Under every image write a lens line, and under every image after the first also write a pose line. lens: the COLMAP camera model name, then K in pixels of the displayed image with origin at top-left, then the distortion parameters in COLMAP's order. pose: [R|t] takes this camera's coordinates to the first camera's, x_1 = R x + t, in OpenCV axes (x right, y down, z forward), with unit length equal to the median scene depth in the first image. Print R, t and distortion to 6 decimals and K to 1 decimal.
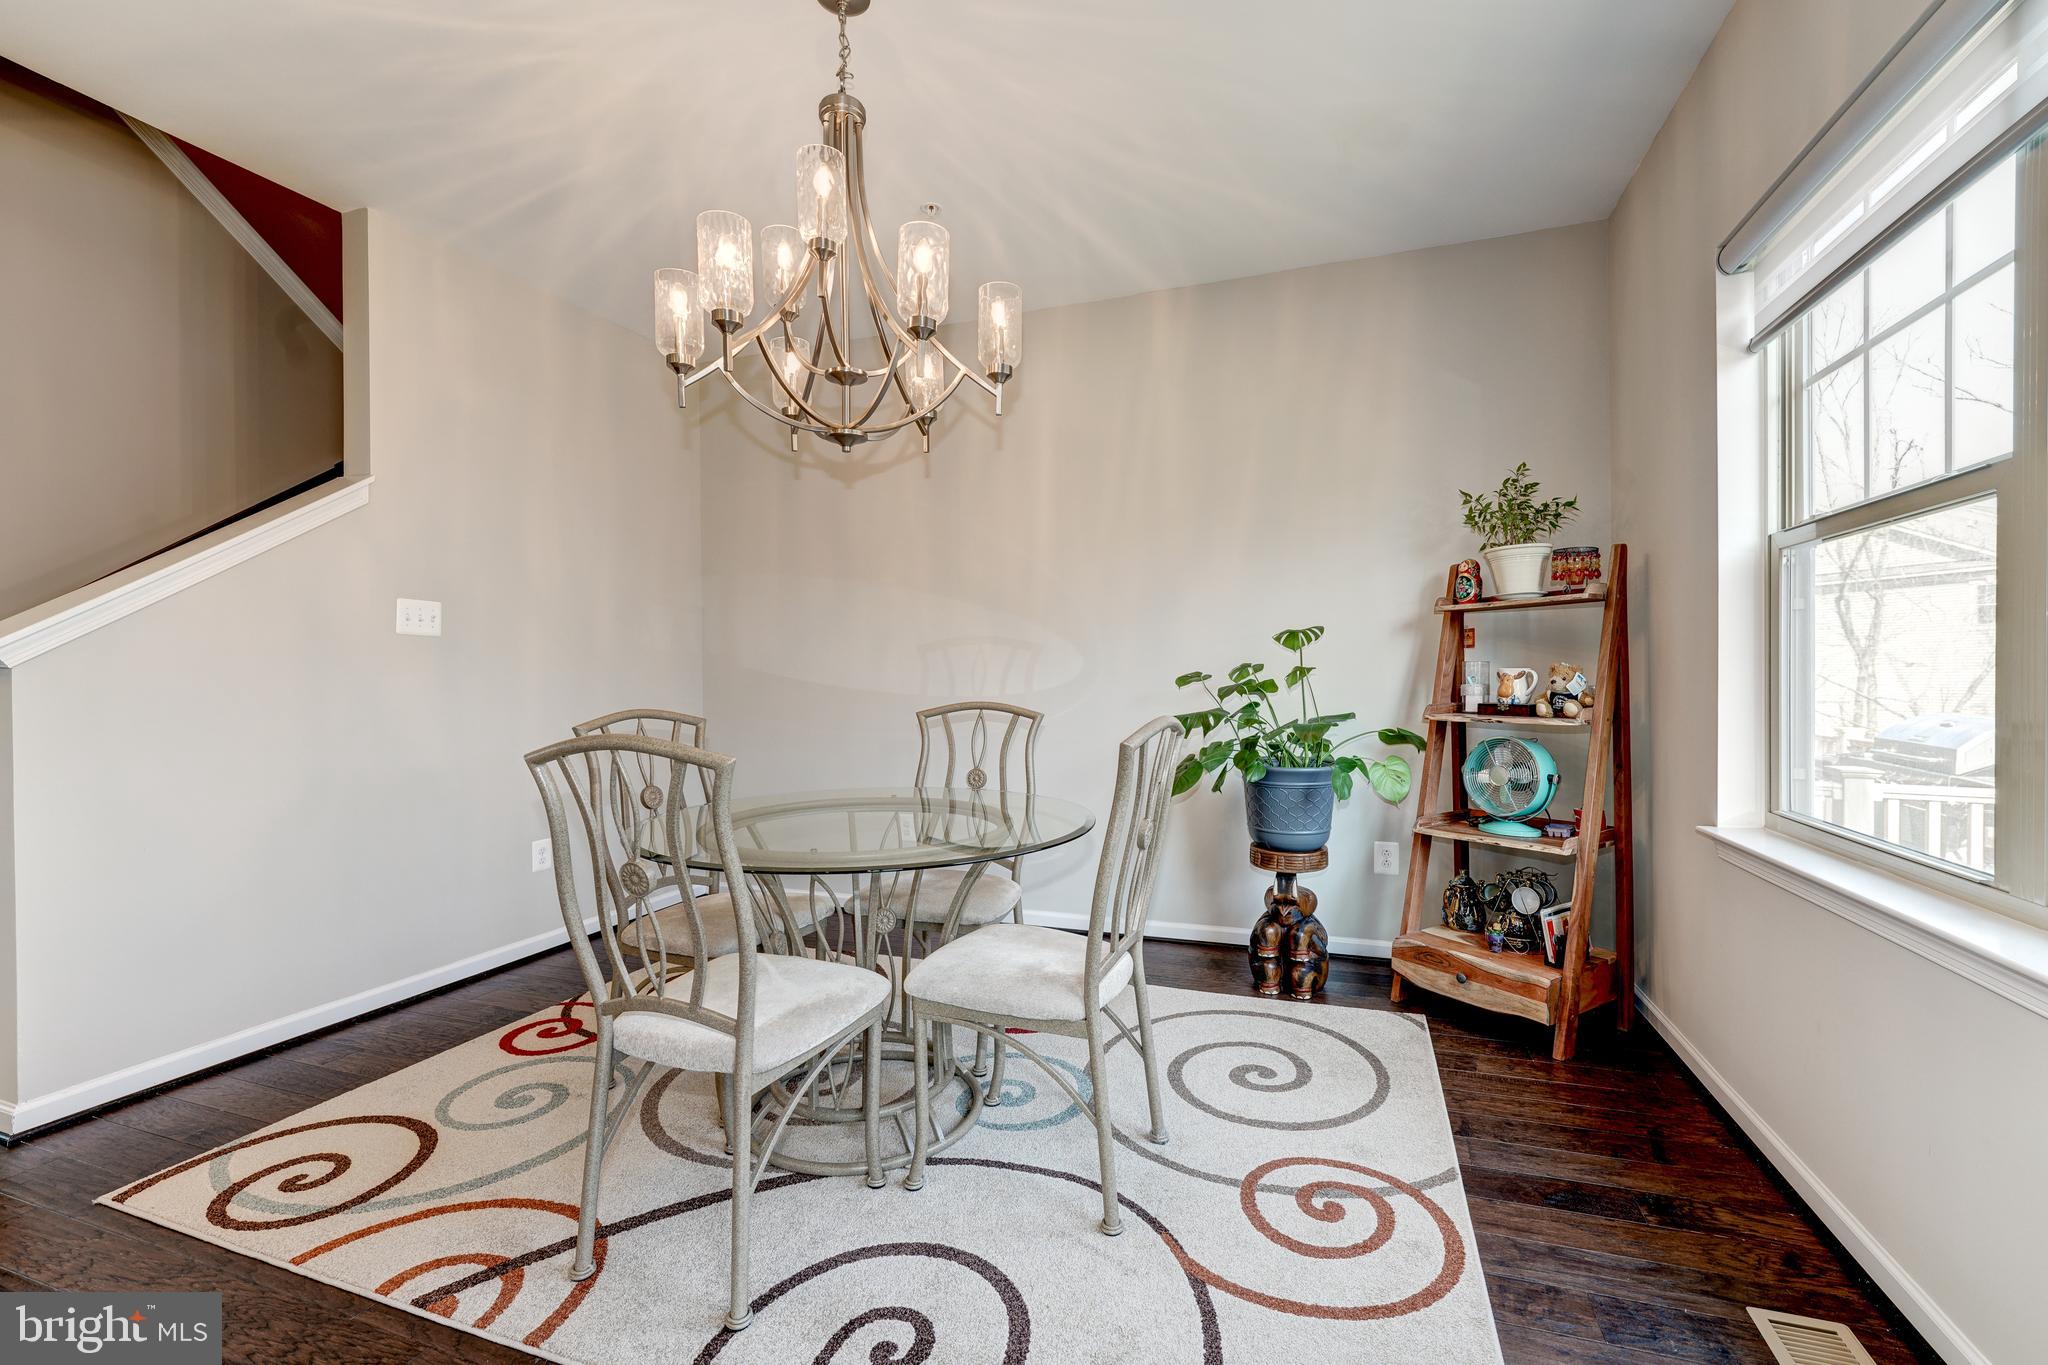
lens RADIAL K [[872.6, 0, 1007.6], [0, 872.6, 670.1], [0, 0, 1]] dist [0.005419, 0.000346]
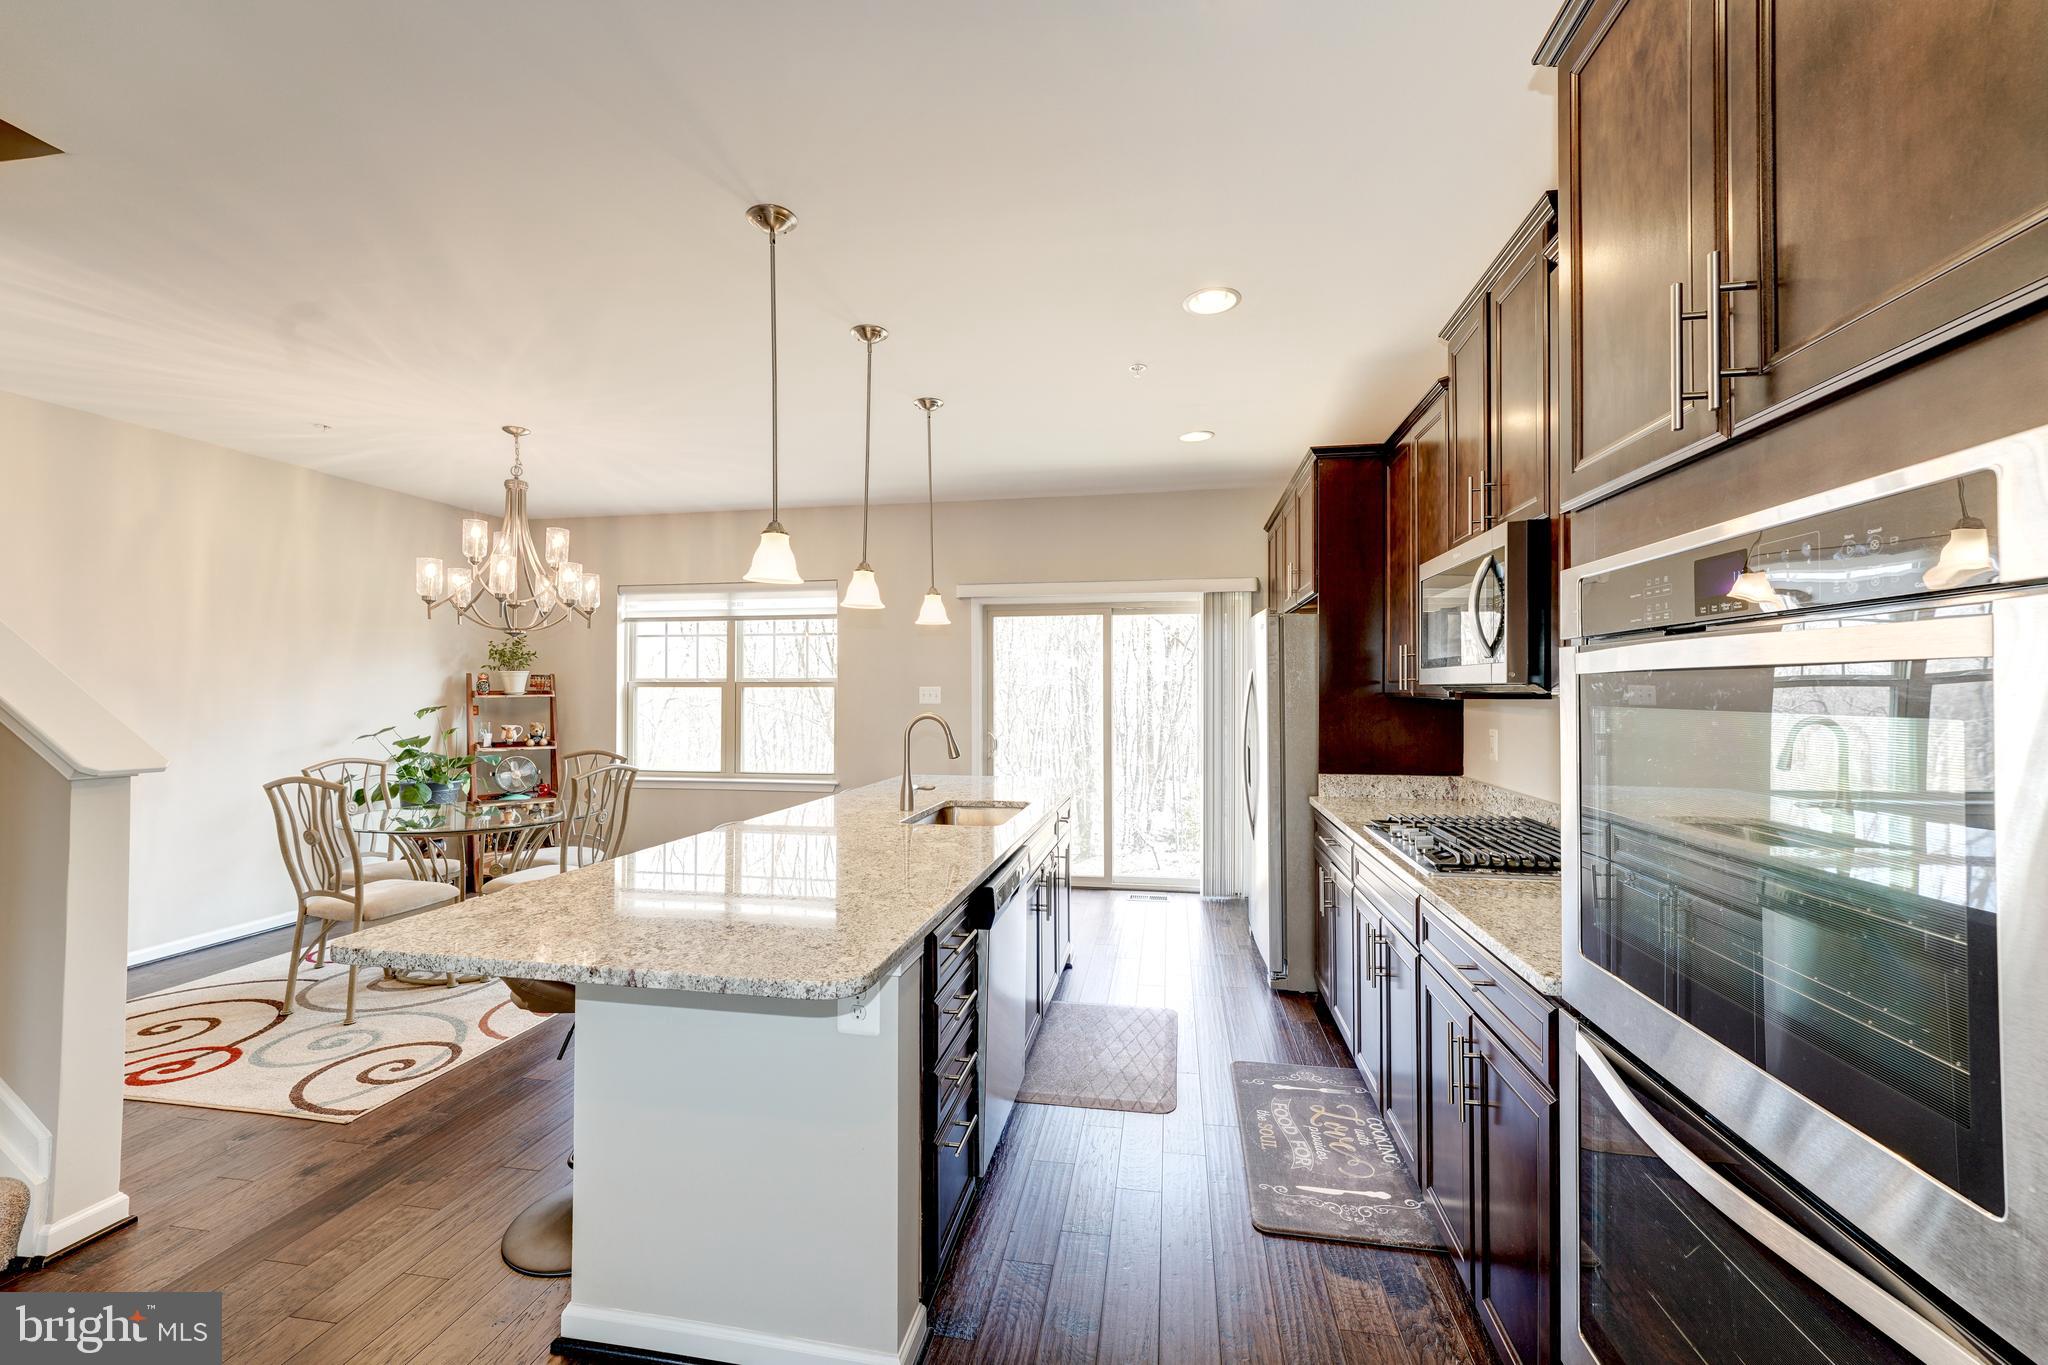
lens RADIAL K [[827.4, 0, 1025.9], [0, 827.4, 680.7], [0, 0, 1]] dist [-0.003998, 0.001629]
pose [[-0.166323, 0.015132, 0.985955, -1.799922], [-0.011780, 0.999780, -0.017331, -0.099809], [-0.986001, -0.014497, -0.166109, 0.065219]]
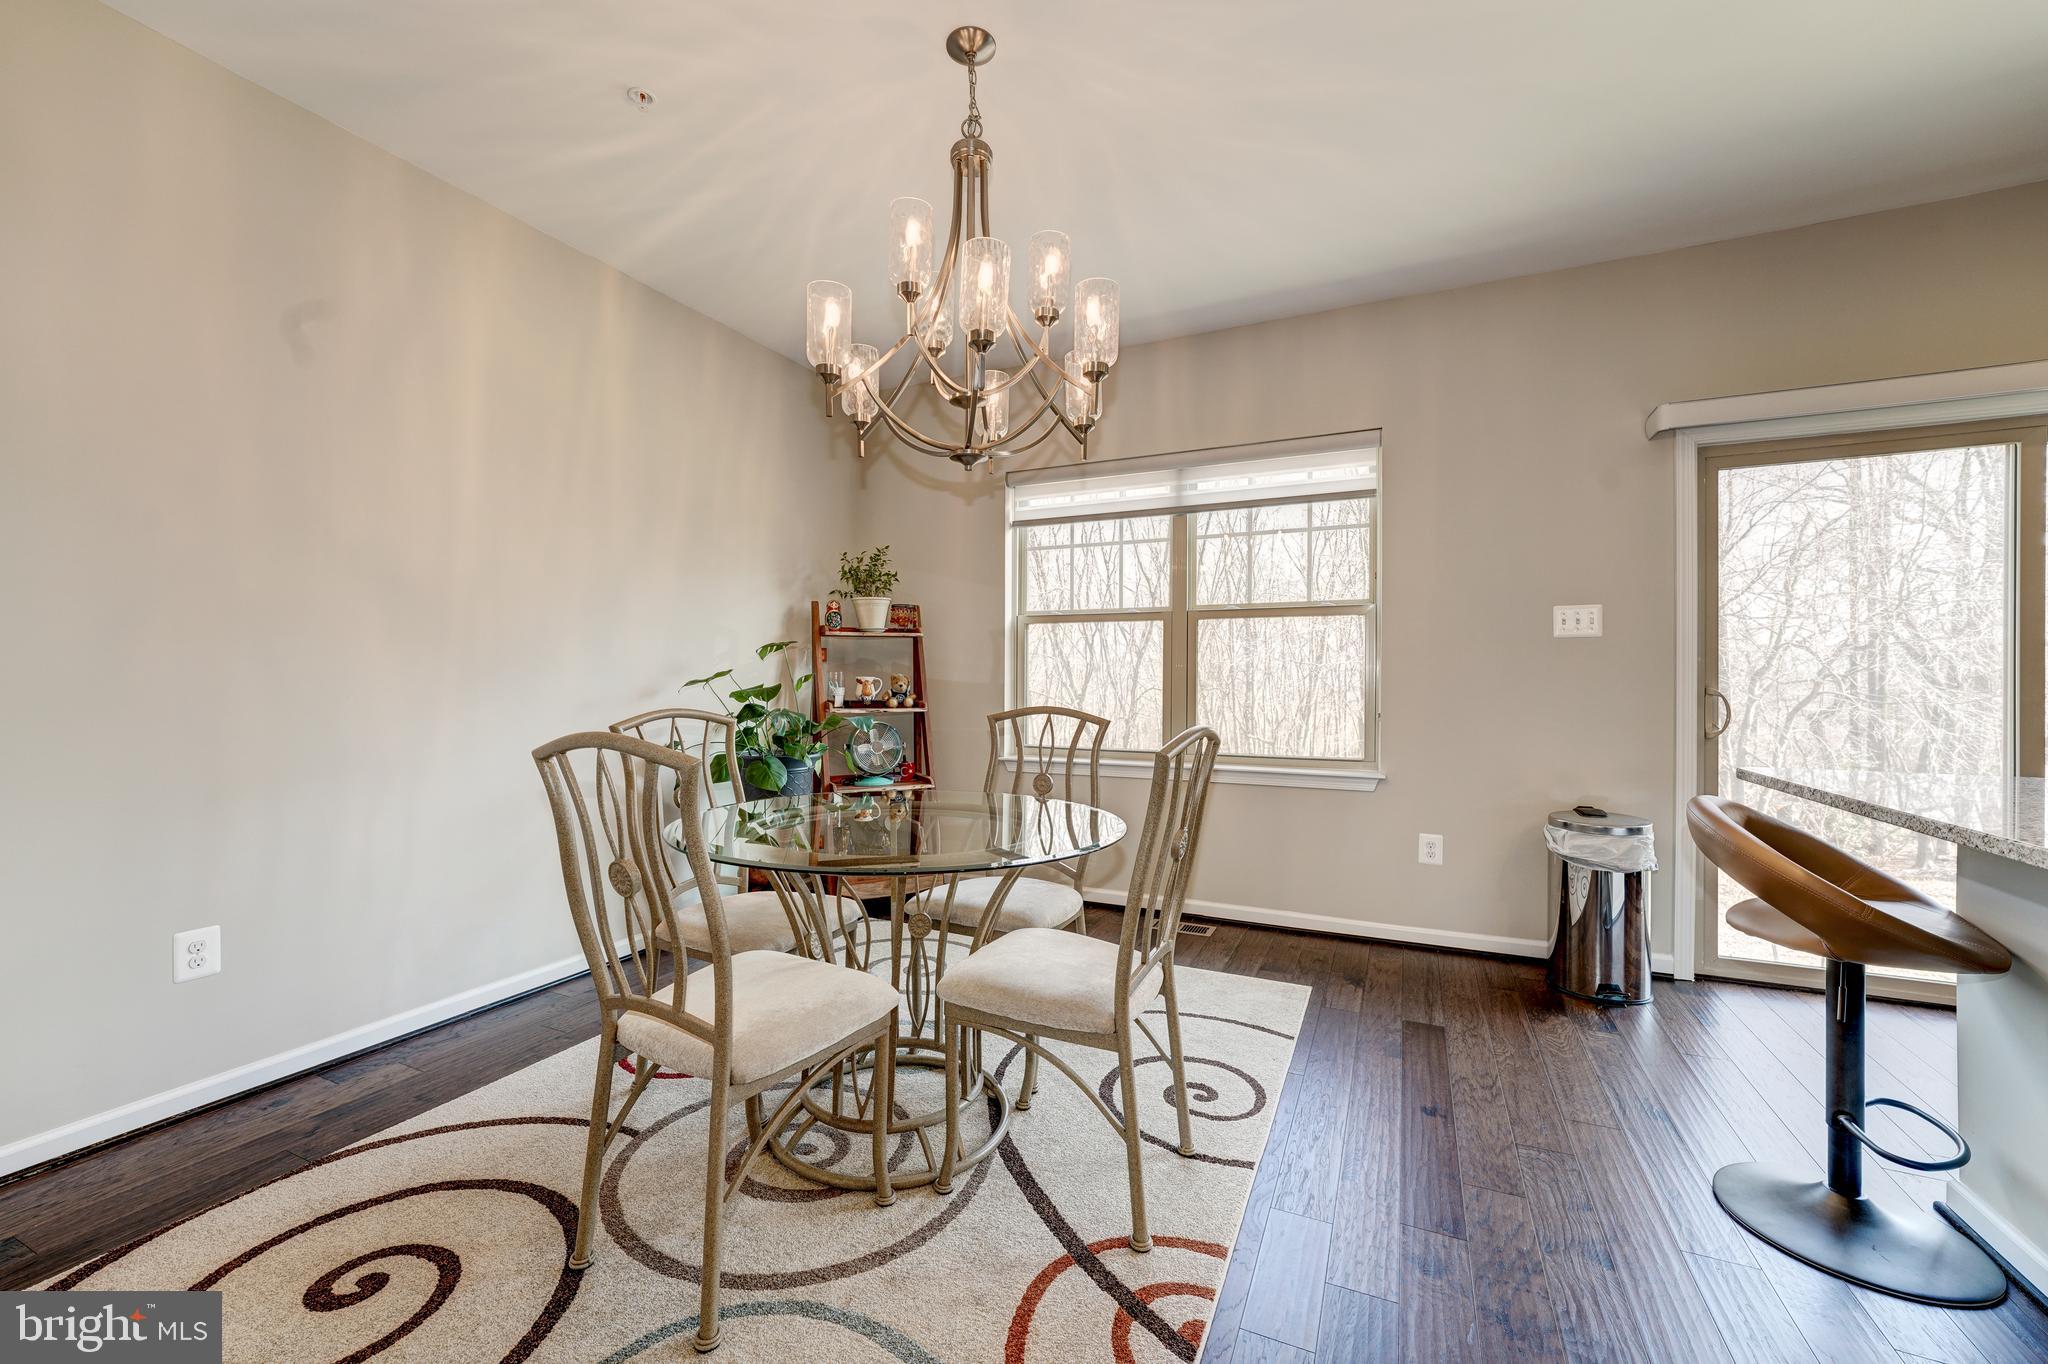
lens RADIAL K [[827.4, 0, 1021.2], [0, 827.4, 677.6], [0, 0, 1]] dist [-0.003998, 0.001629]
pose [[0.100824, 0.003564, 0.994898, -0.882743], [-0.015493, 0.999878, -0.002011, -0.001992], [-0.994784, -0.015212, 0.100867, 0.618489]]
